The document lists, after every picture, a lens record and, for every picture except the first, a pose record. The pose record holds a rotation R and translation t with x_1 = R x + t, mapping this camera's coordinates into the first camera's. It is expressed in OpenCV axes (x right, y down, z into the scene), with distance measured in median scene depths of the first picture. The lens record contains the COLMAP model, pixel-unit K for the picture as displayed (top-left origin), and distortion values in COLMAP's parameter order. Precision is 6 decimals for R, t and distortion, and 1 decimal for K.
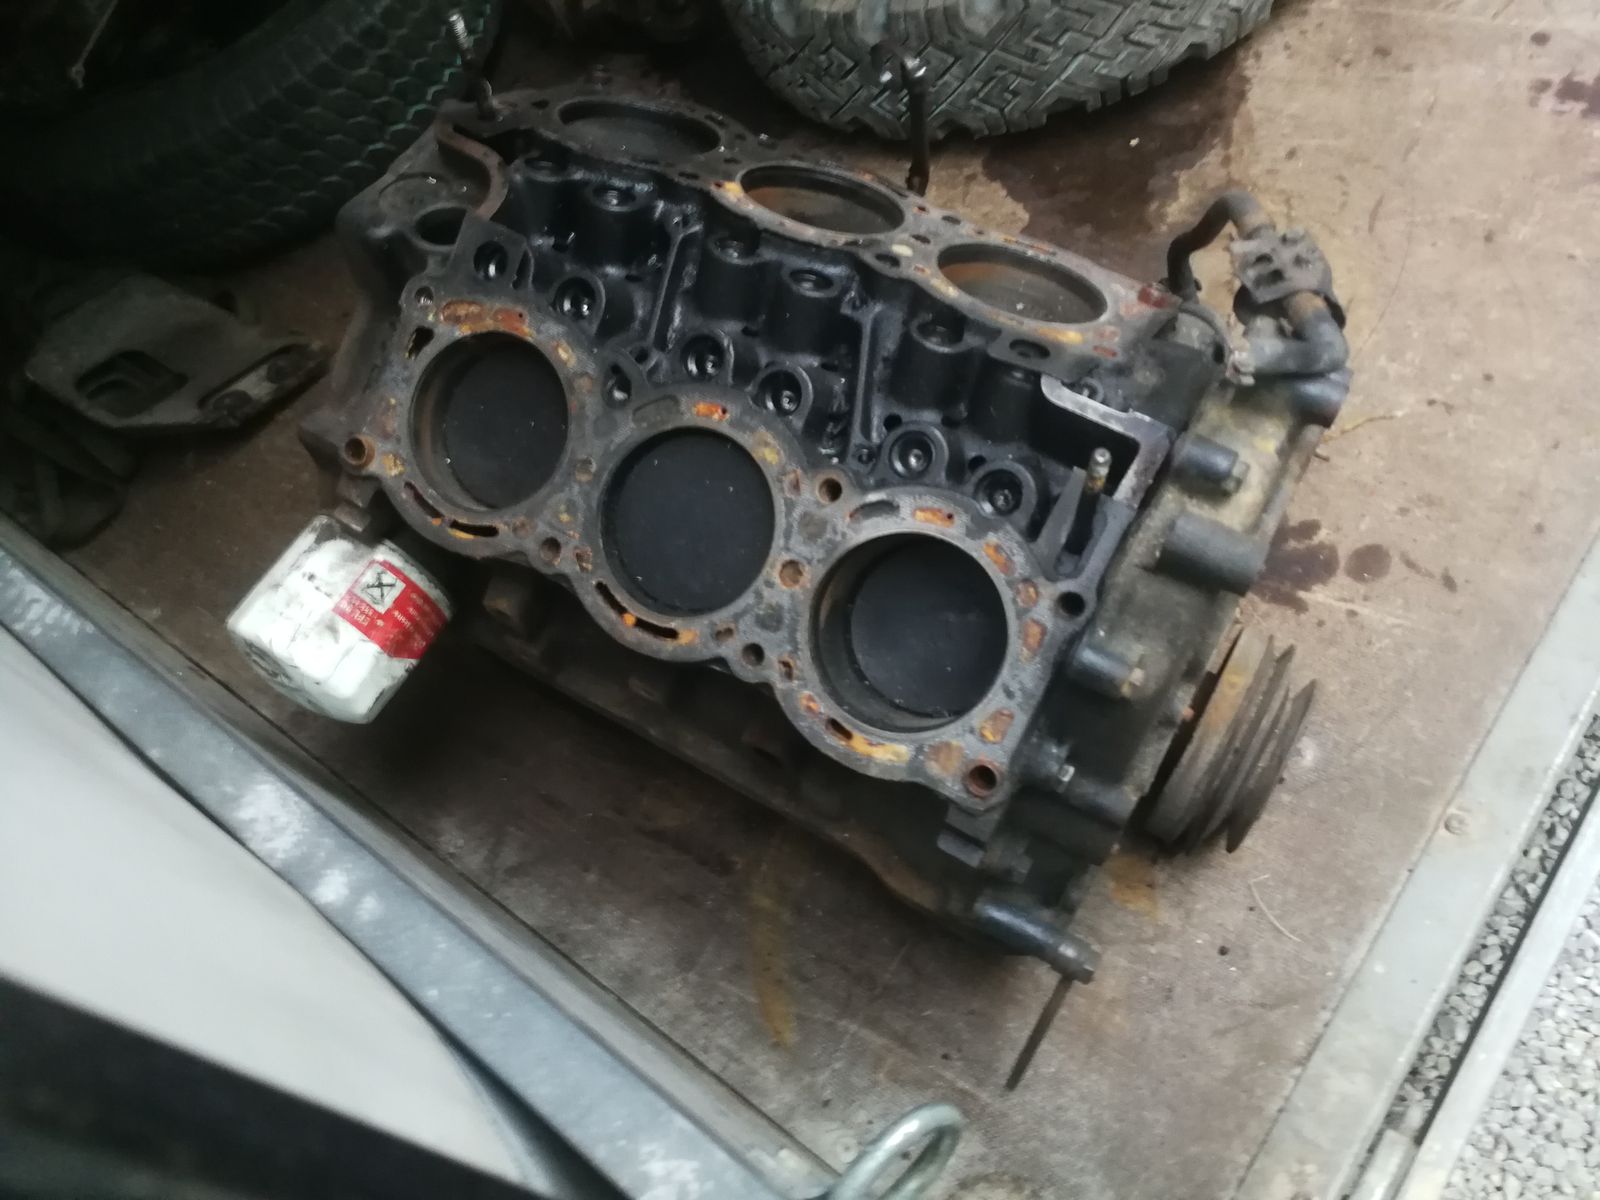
lens RADIAL K [[1278.5, 0, 800.0], [0, 1278.5, 600.0], [0, 0, 1]] dist [0.010438, -0.010139]
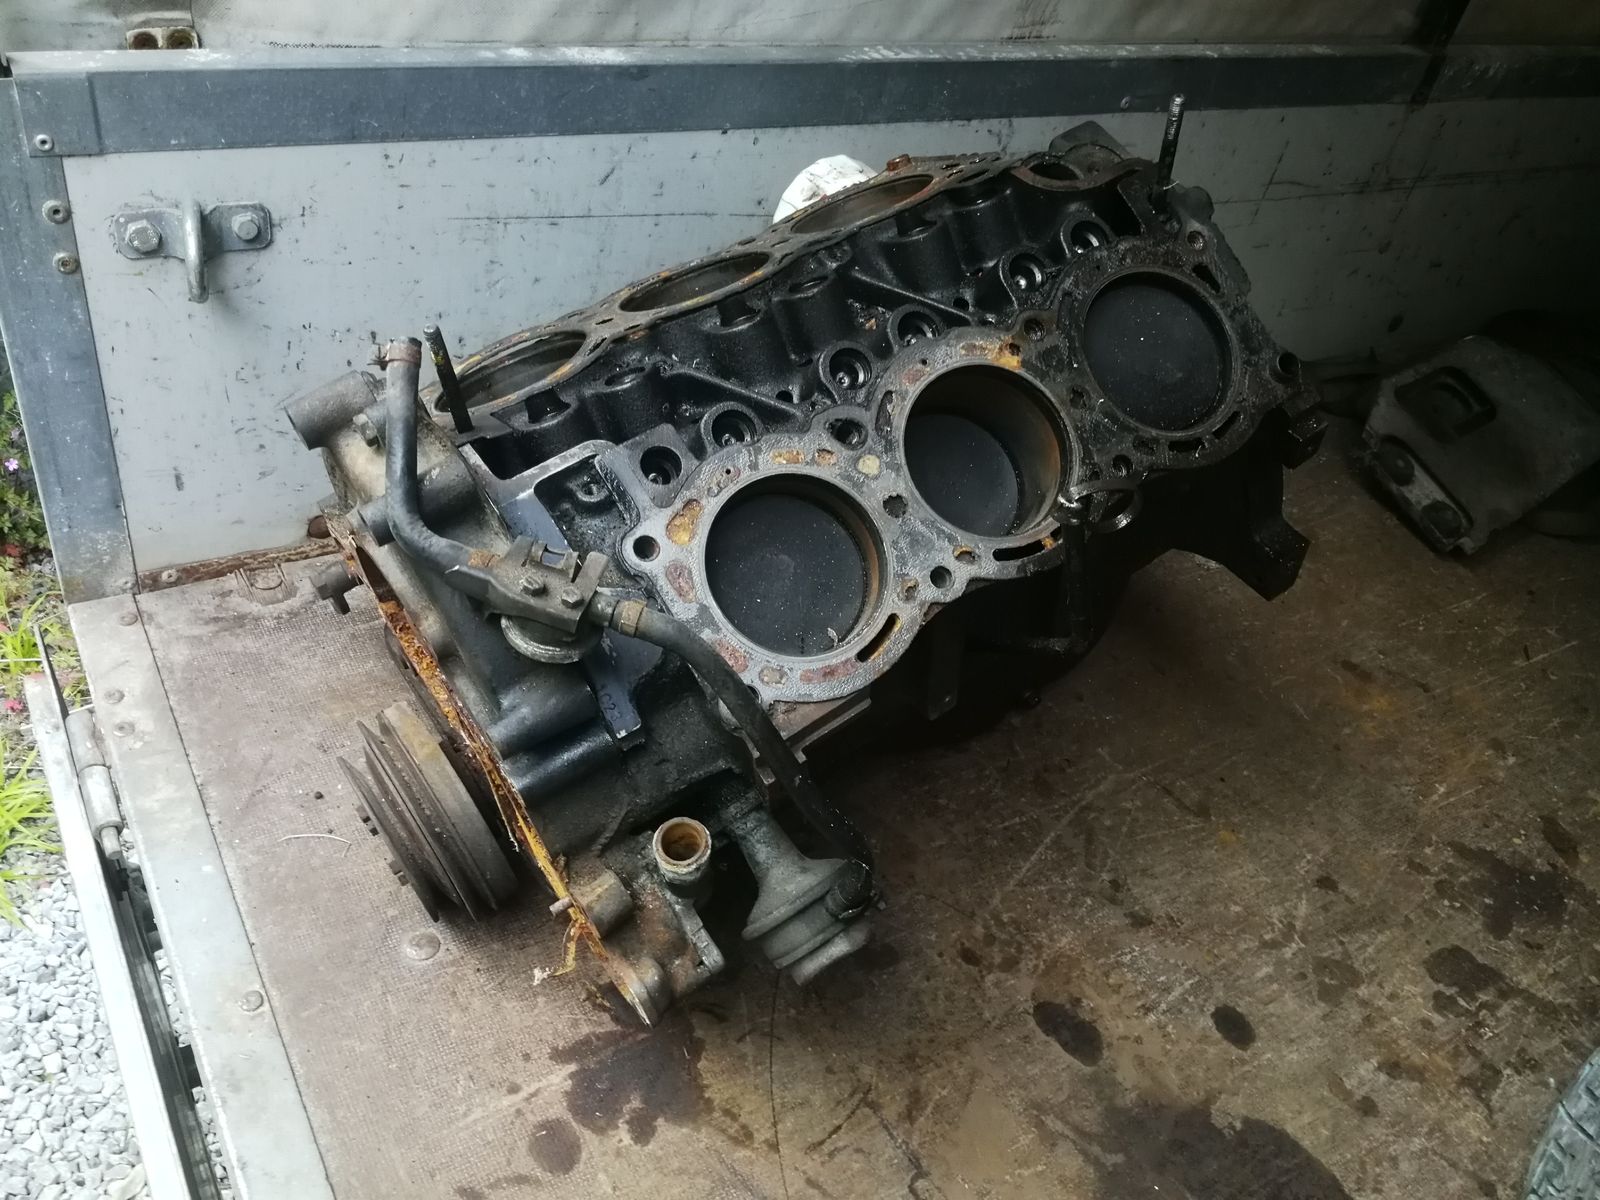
lens RADIAL K [[1316.1, 0, 800.0], [0, 1316.1, 600.0], [0, 0, 1]] dist [-0.000771, -0.003778]
pose [[-0.389382, 0.777223, -0.494273, 0.526694], [-0.792430, -0.009140, 0.609894, -0.660479], [0.469506, 0.629158, 0.619454, 0.333798]]
